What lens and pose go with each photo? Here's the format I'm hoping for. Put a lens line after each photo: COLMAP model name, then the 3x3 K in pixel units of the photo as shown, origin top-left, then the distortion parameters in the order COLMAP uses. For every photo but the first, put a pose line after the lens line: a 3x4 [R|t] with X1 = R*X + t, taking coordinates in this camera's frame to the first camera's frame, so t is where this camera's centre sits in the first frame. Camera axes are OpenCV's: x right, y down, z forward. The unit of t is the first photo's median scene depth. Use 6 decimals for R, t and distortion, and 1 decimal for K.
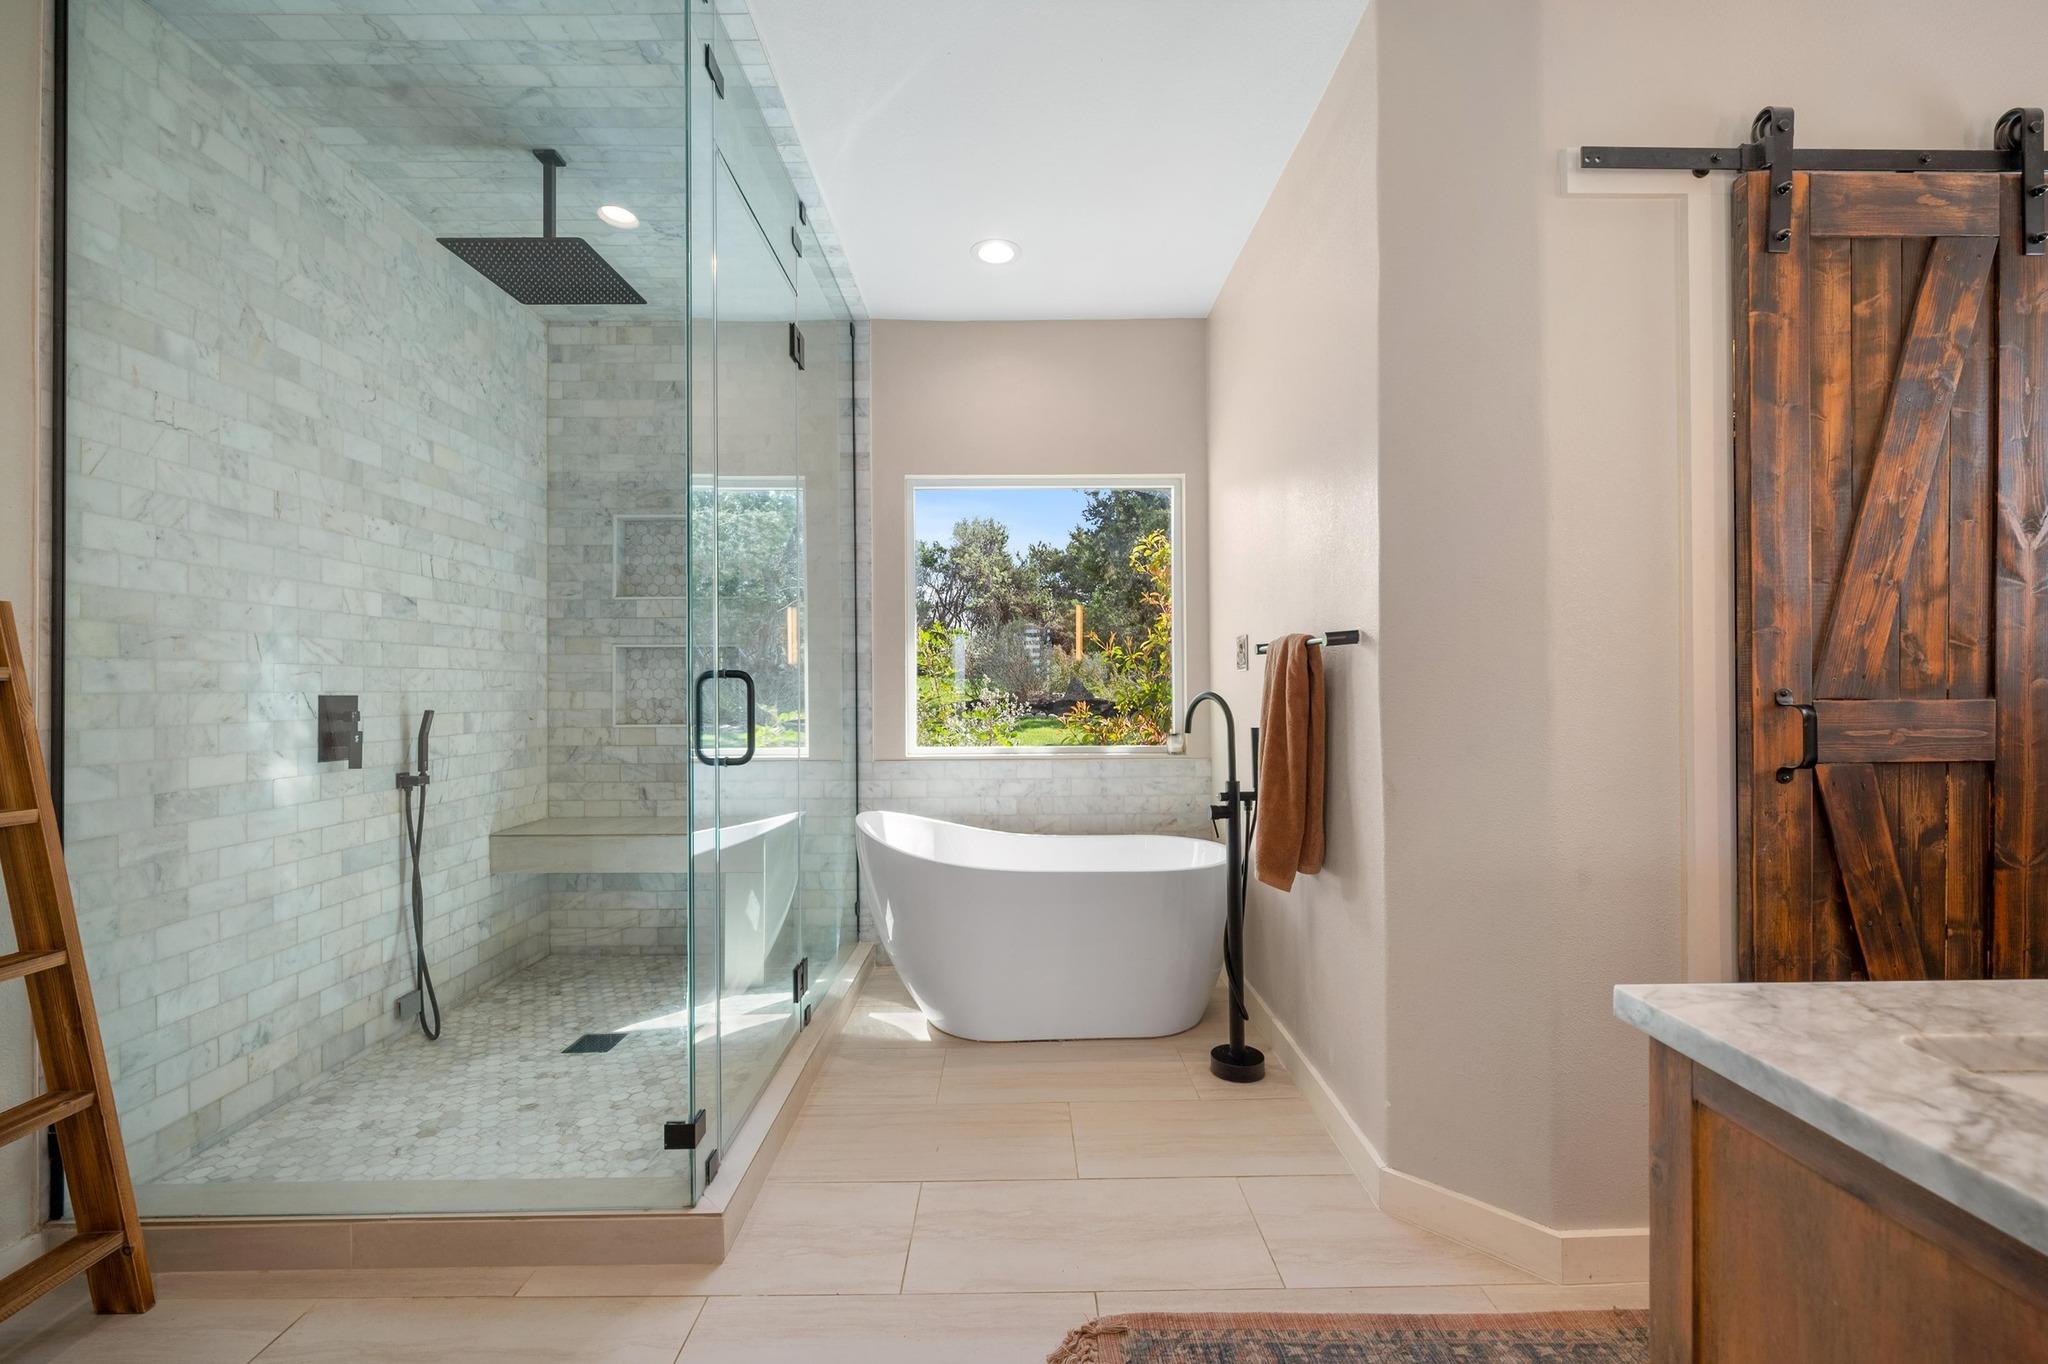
lens RADIAL K [[812.4, 0, 1023.8], [0, 812.4, 691.4], [0, 0, 1]] dist [-0.006359, 0.001113]
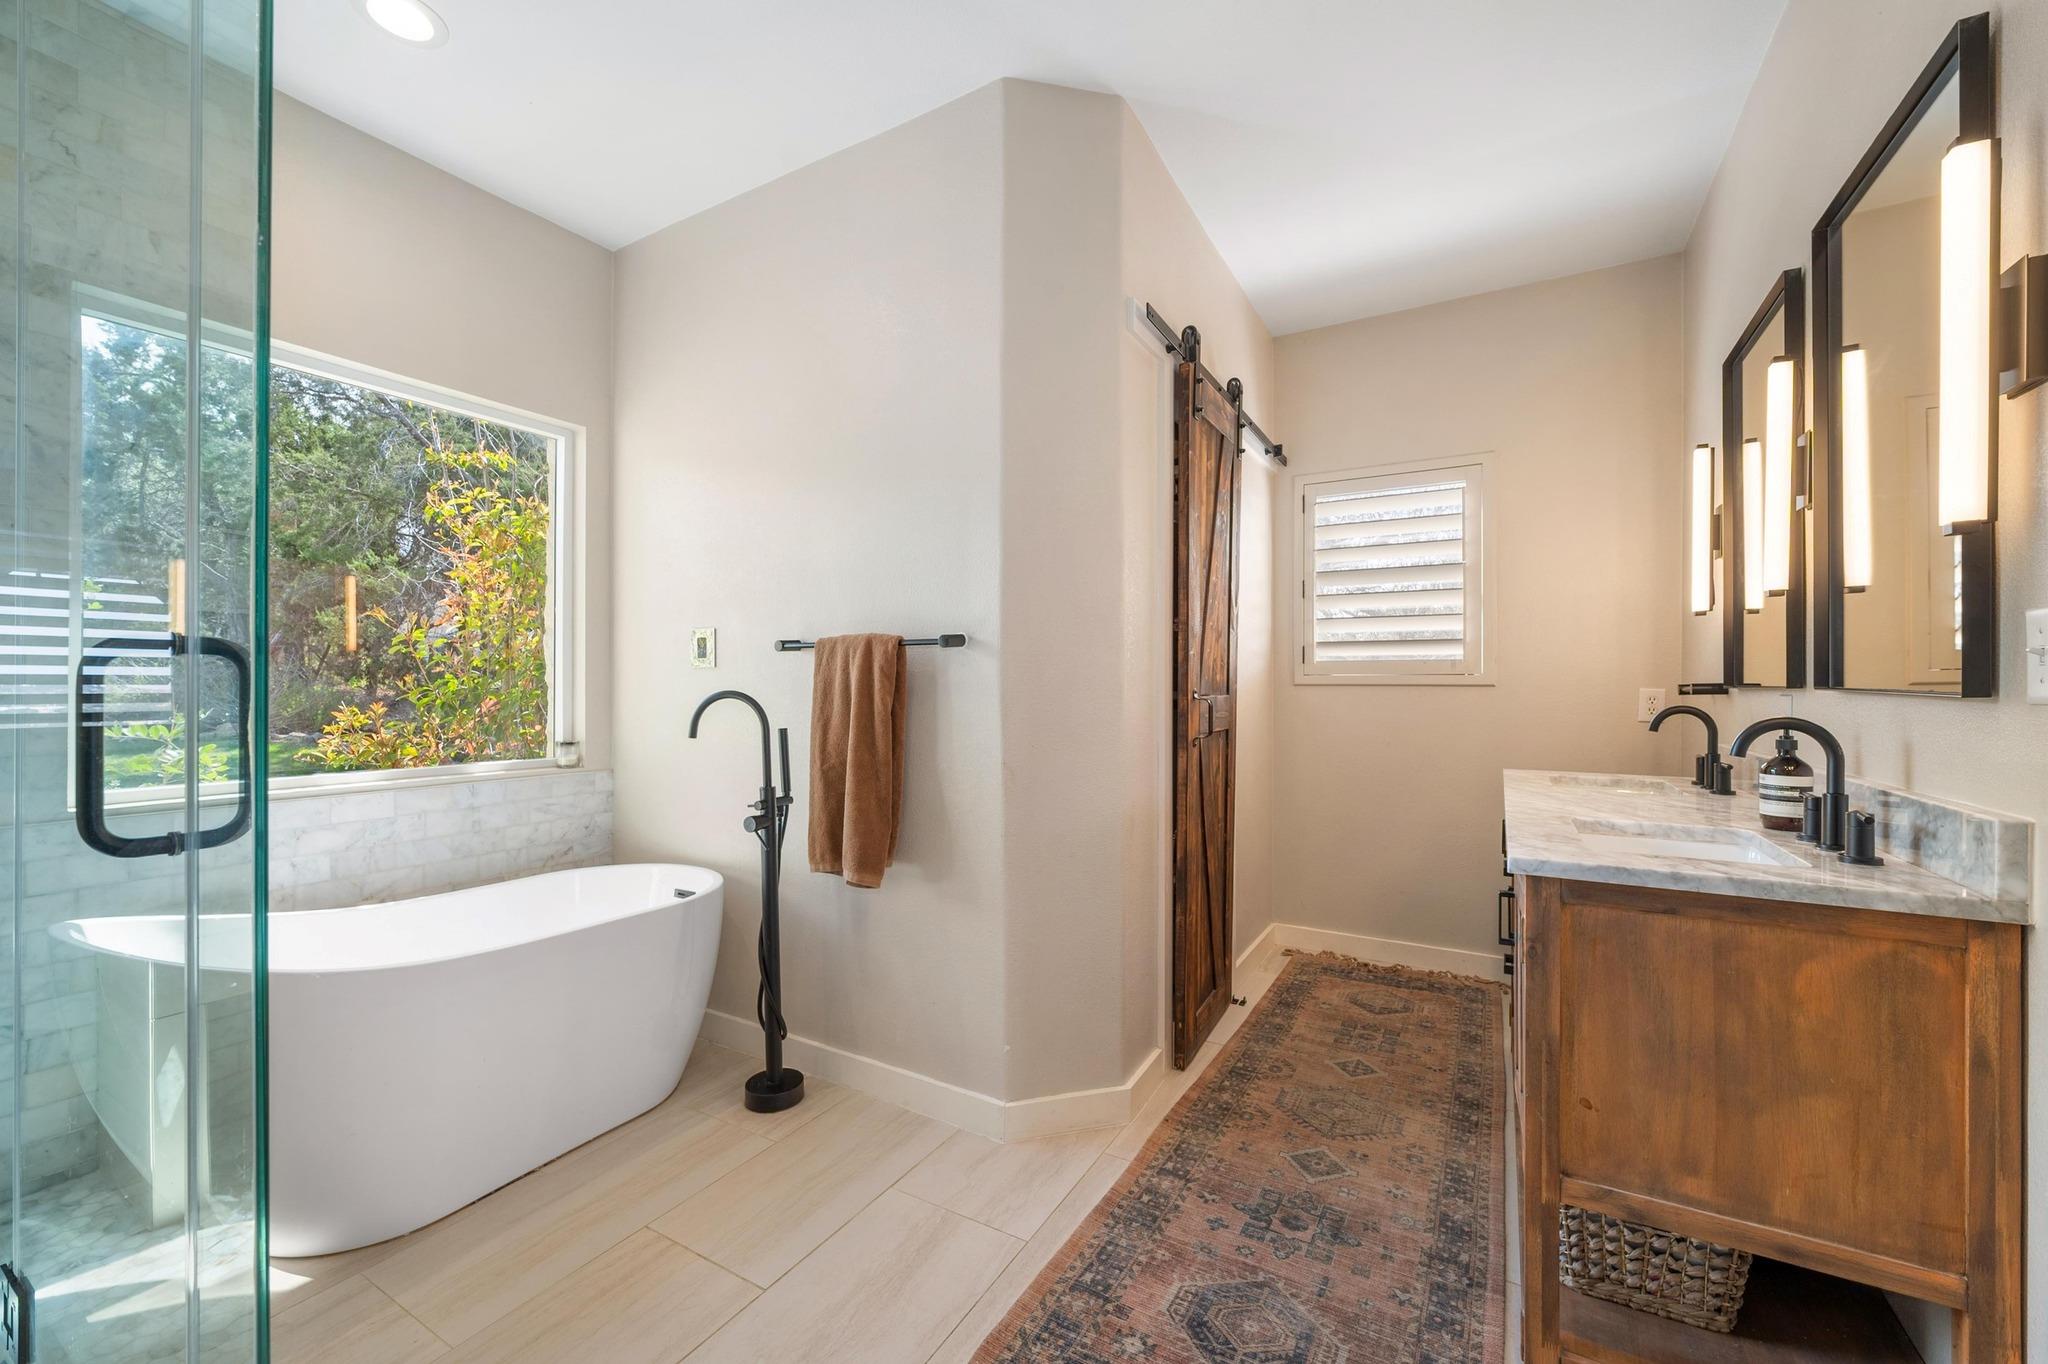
lens RADIAL K [[812.4, 0, 988.6], [0, 812.4, 693.5], [0, 0, 1]] dist [-0.006359, 0.001113]
pose [[0.523947, -0.000244, 0.851751, -0.284376], [0.000910, 1.000000, -0.000273, 0.004129], [-0.851750, 0.000918, 0.523947, 0.219560]]
